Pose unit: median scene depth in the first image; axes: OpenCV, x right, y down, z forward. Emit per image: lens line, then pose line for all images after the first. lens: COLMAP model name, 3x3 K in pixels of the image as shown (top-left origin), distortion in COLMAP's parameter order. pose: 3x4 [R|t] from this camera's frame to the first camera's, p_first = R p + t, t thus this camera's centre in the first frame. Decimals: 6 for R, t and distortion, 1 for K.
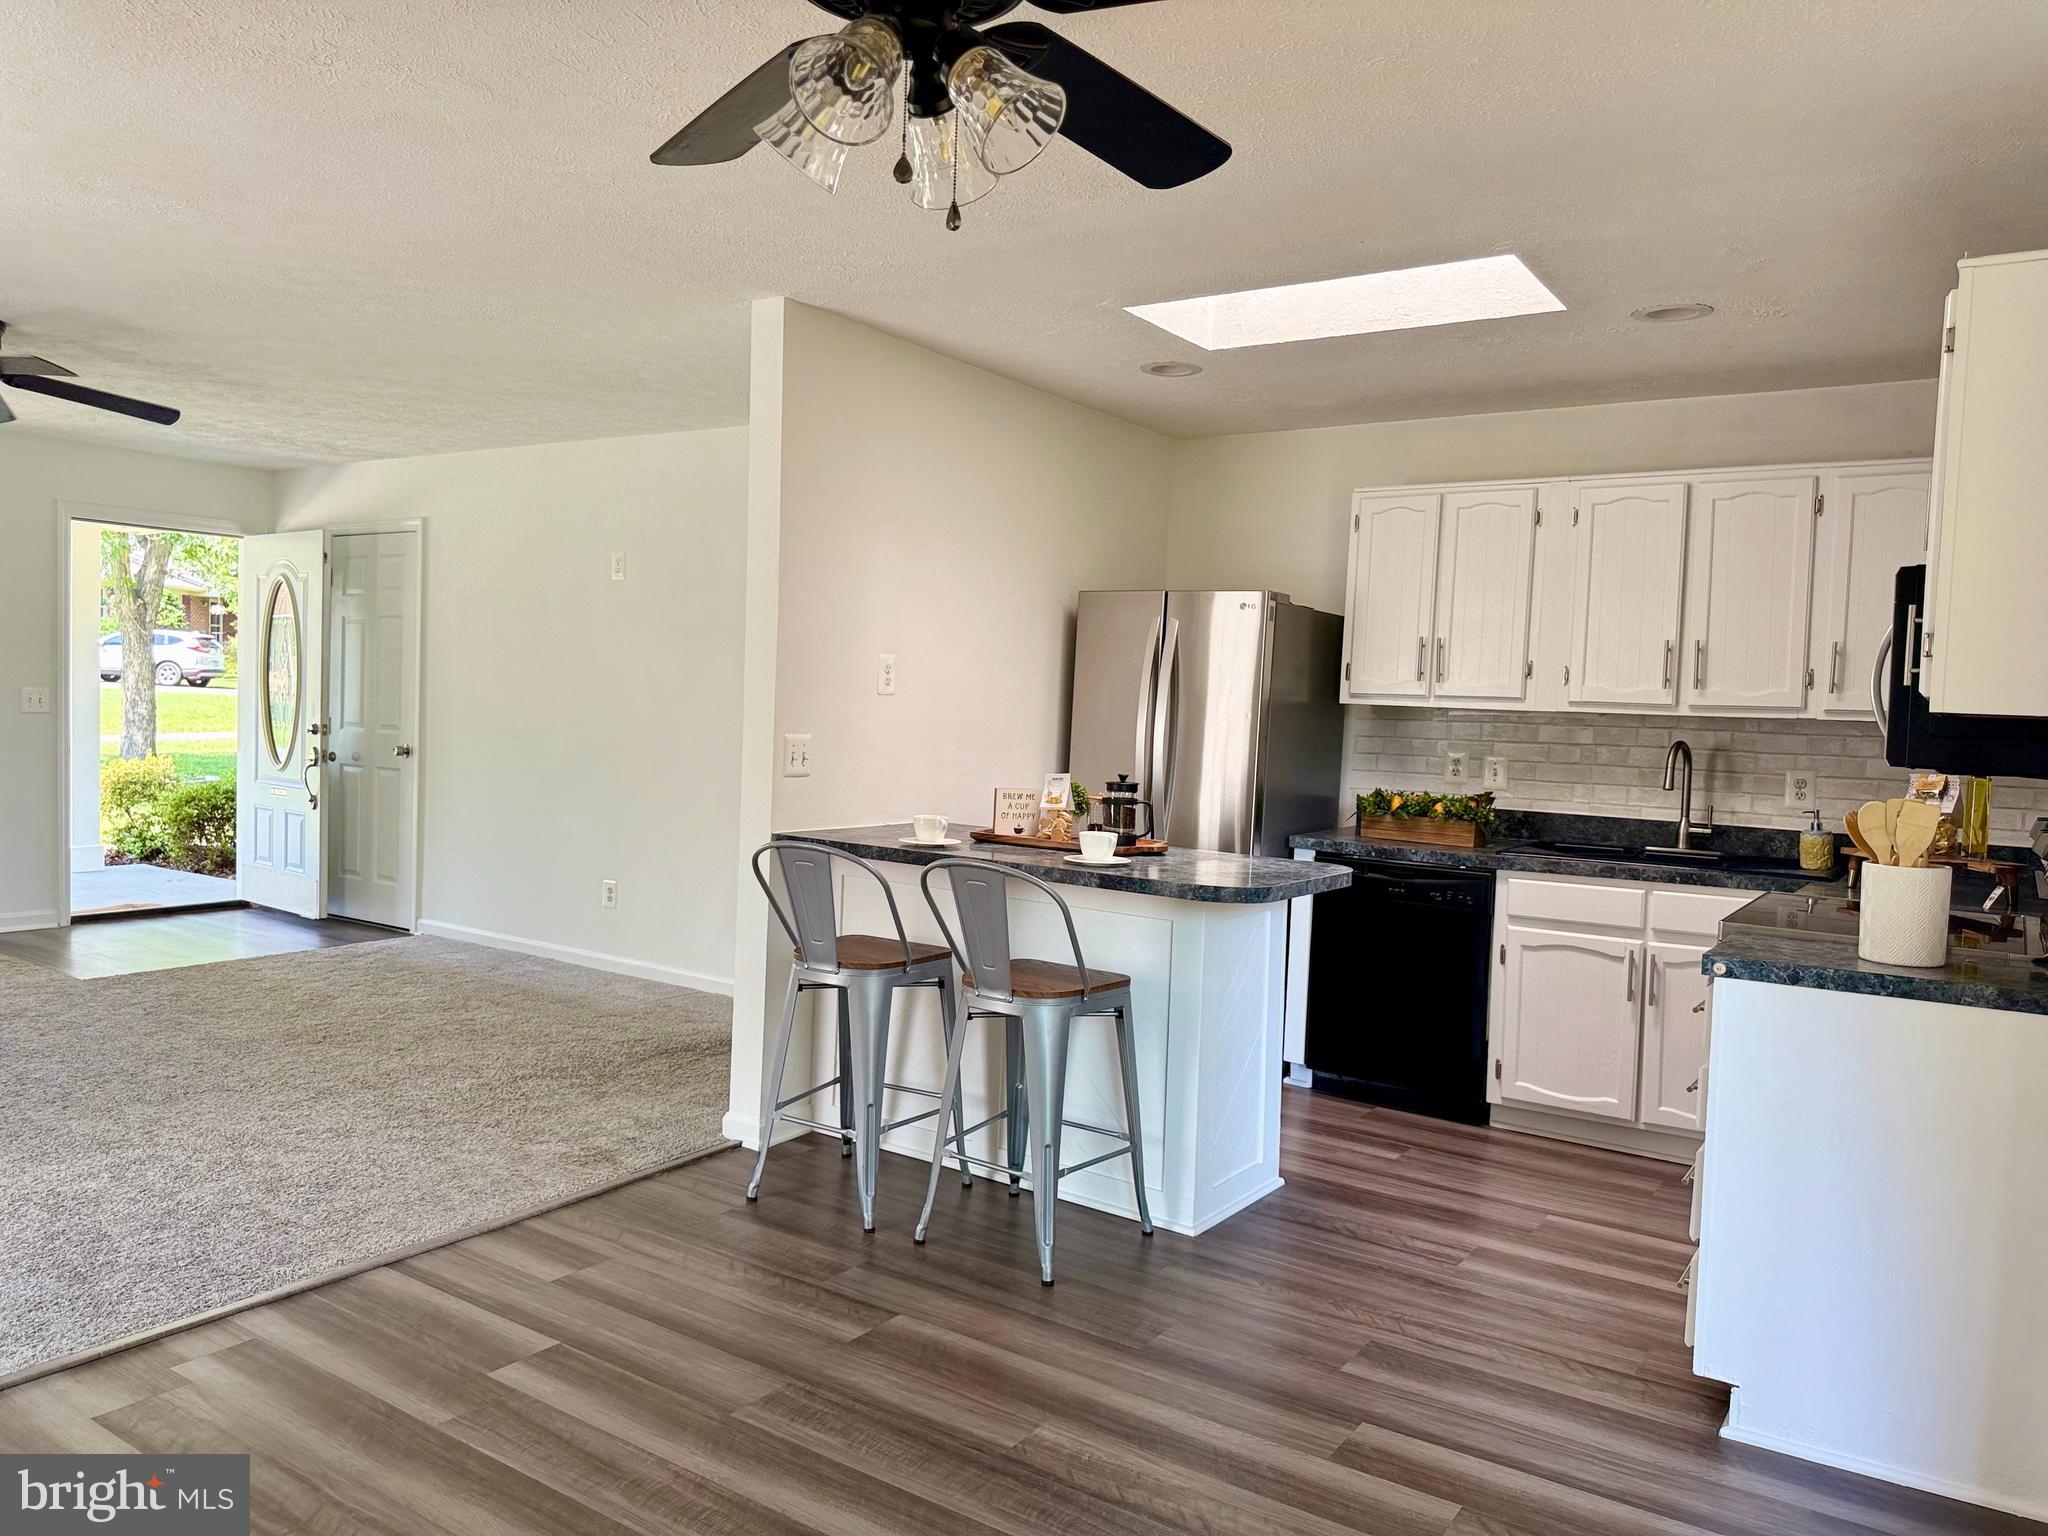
lens RADIAL K [[1439.0, 0, 1024.0], [0, 1439.0, 768.0], [0, 0, 1]] dist [0.074068, -0.116591]
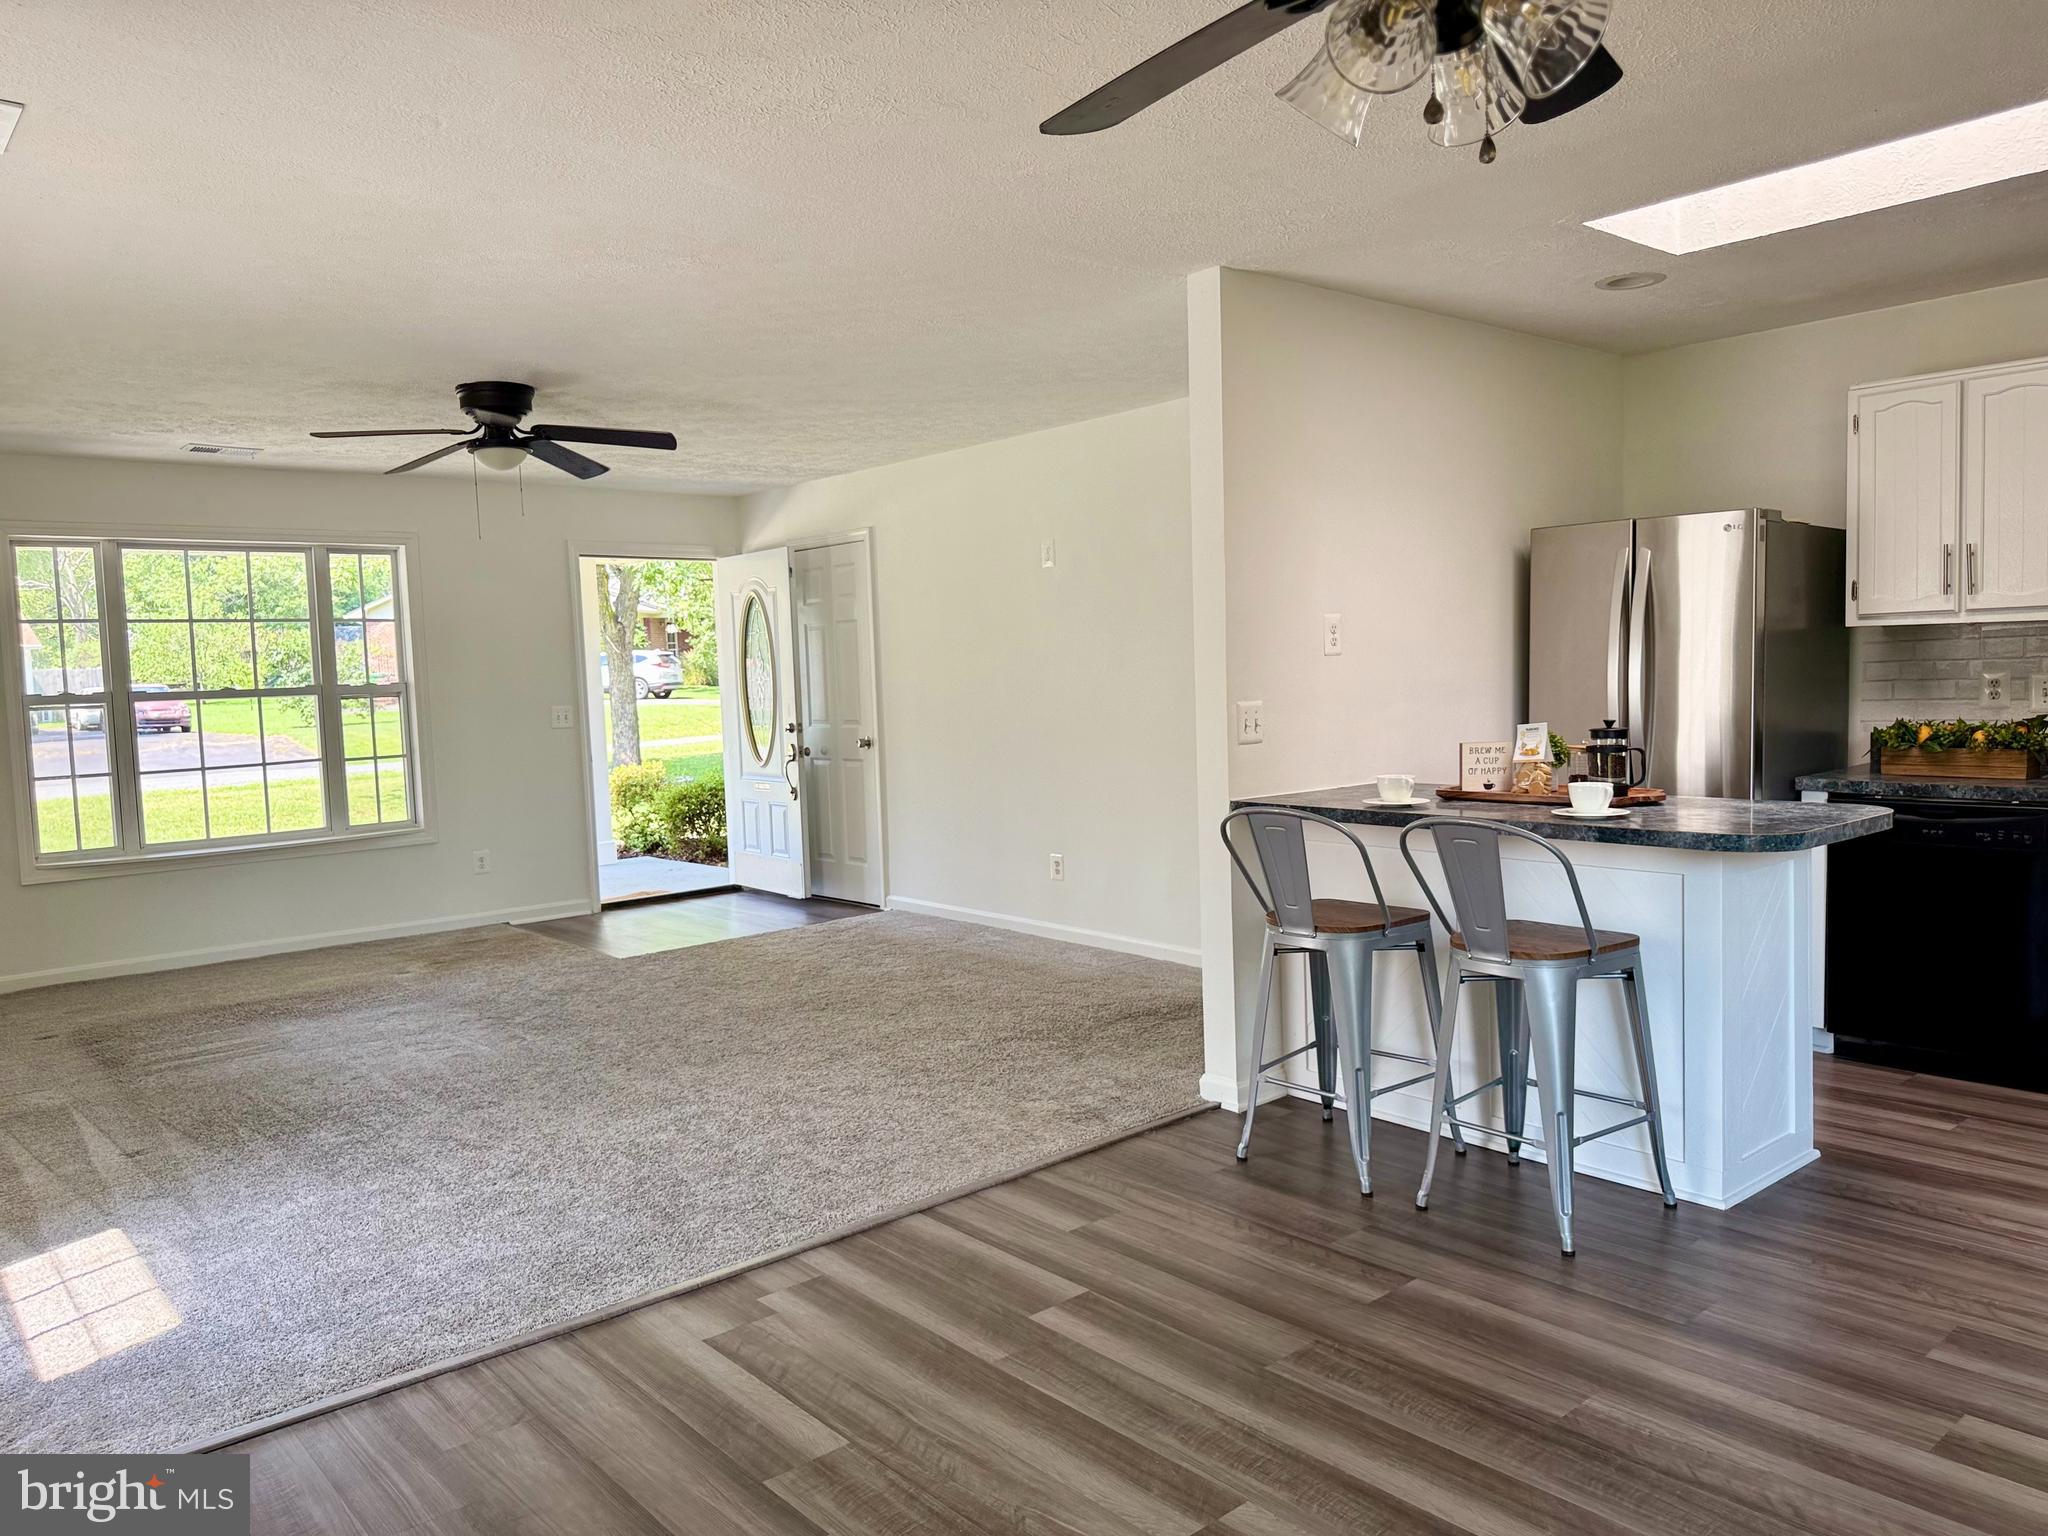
lens RADIAL K [[1439.0, 0, 1024.0], [0, 1439.0, 768.0], [0, 0, 1]] dist [0.074068, -0.116591]
pose [[0.961525, -0.054247, -0.269307, -0.042342], [0.059975, 0.998114, 0.013083, 0.000264], [0.268089, -0.028731, 0.962966, -0.011379]]
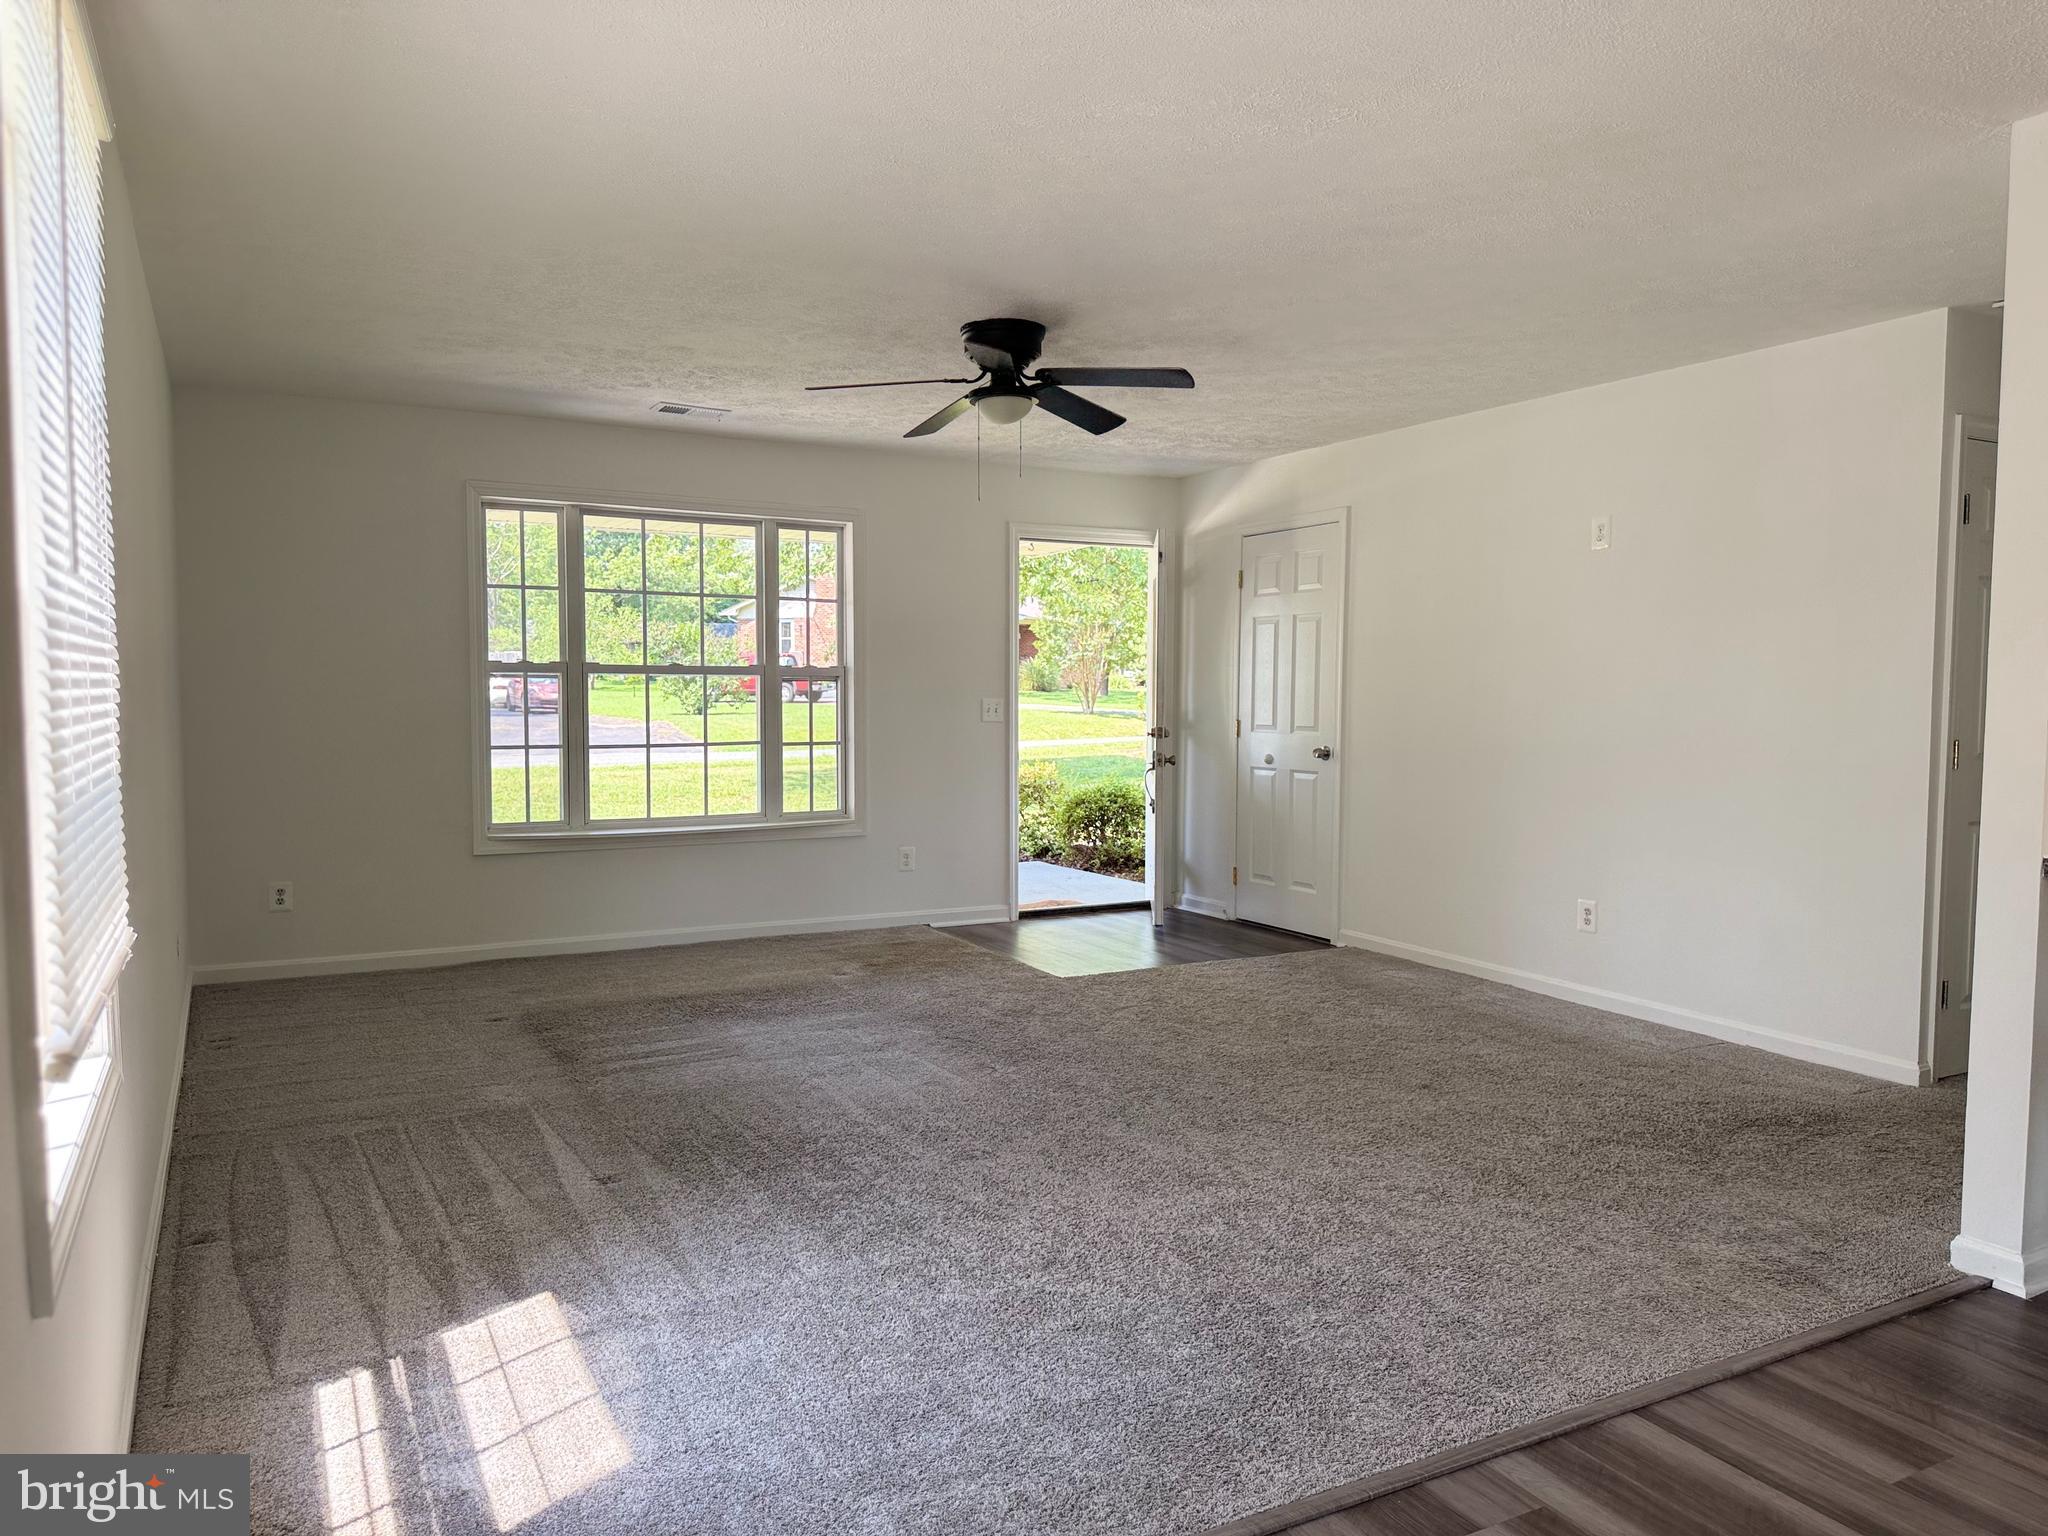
lens RADIAL K [[1439.9, 0, 1039.0], [0, 1439.9, 773.6], [0, 0, 1]] dist [0.094463, -0.142203]
pose [[0.885584, -0.005029, -0.464452, -0.284657], [0.006355, 0.999979, 0.001290, -0.002029], [0.464435, -0.004094, 0.885598, 0.130583]]
